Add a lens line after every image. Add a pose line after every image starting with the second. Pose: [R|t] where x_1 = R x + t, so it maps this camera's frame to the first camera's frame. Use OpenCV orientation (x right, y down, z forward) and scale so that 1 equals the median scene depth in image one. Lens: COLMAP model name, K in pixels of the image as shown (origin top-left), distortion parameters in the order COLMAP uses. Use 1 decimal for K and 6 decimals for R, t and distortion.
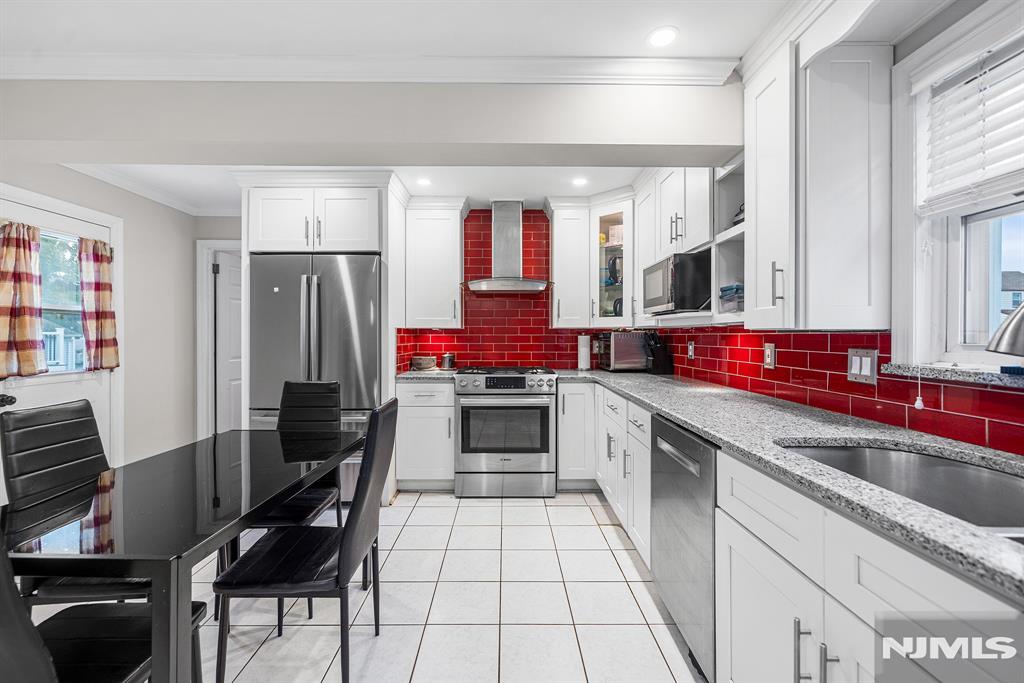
lens RADIAL K [[425.8, 0, 511.2], [0, 425.8, 336.1], [0, 0, 1]] dist [-0.001200, -0.000476]
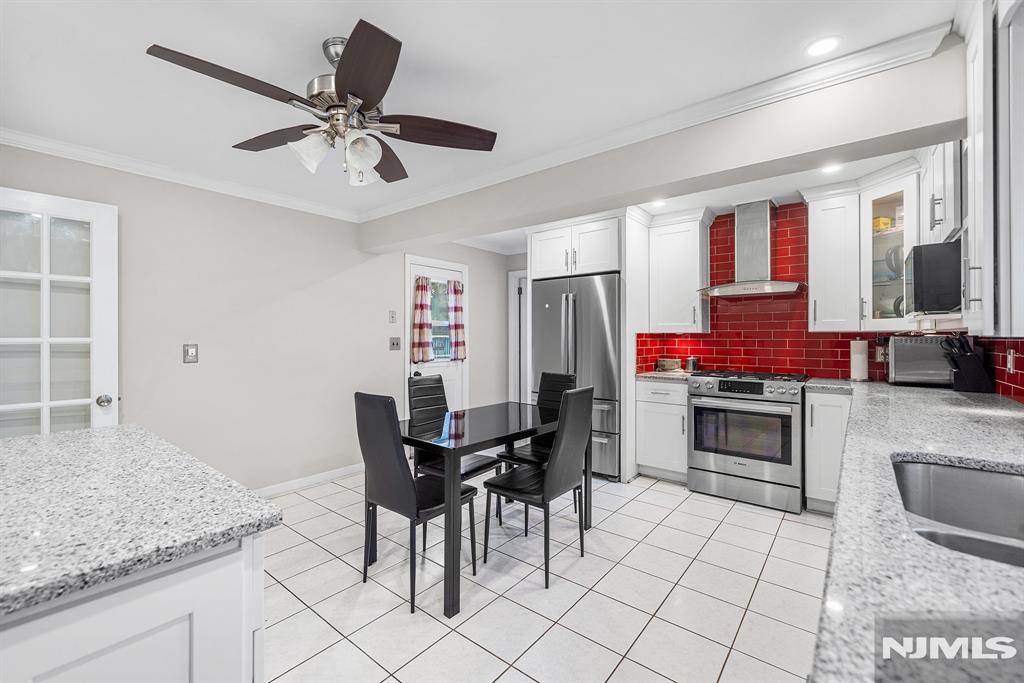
lens RADIAL K [[425.8, 0, 511.2], [0, 425.8, 337.7], [0, 0, 1]] dist [-0.001200, -0.000476]
pose [[0.774210, 0.001035, -0.632927, 0.201793], [-0.002244, 0.999997, -0.001110, -0.004725], [0.632924, 0.002280, 0.774210, -0.117393]]
